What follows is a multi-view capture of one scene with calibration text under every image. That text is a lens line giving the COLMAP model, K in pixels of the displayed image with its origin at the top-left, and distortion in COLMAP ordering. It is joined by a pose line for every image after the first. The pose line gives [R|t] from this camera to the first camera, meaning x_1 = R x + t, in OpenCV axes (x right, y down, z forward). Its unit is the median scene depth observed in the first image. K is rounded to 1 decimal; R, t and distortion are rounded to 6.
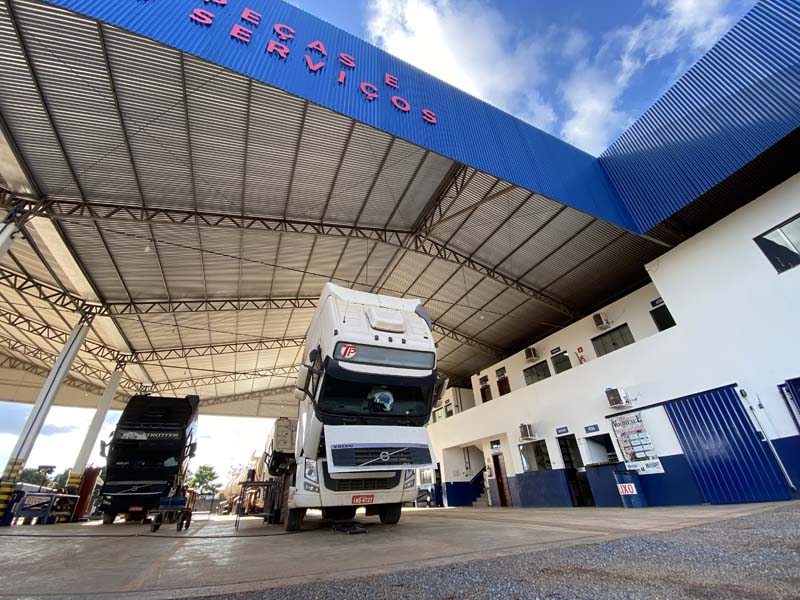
lens RADIAL K [[322.8, 0, 399.6], [0, 322.8, 296.5], [0, 0, 1]] dist [0.039058, -0.032993]
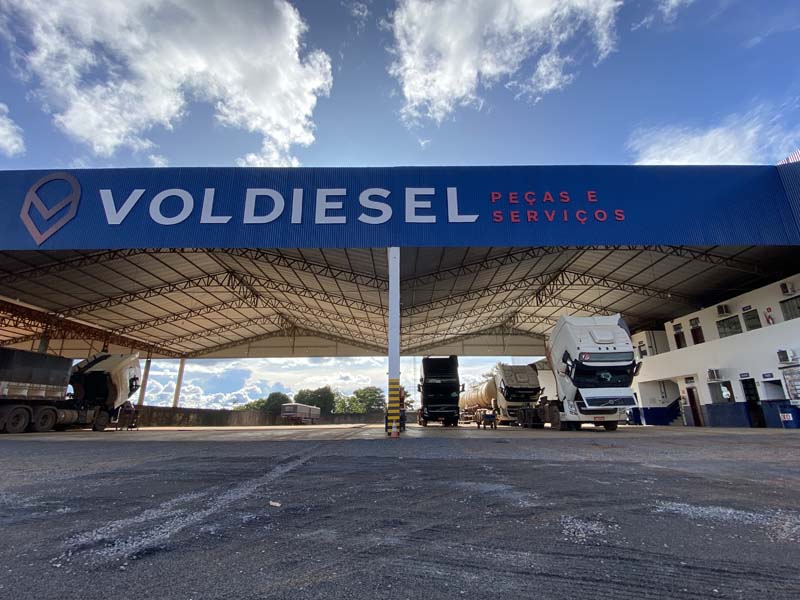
lens RADIAL K [[383.9, 0, 400.2], [0, 383.9, 296.0], [0, 0, 1]] dist [0.022747, -0.023138]
pose [[0.912728, -0.093319, -0.397769, -0.105395], [0.191636, 0.957612, 0.215071, -0.450036], [0.360838, -0.272528, 0.891922, -0.719755]]
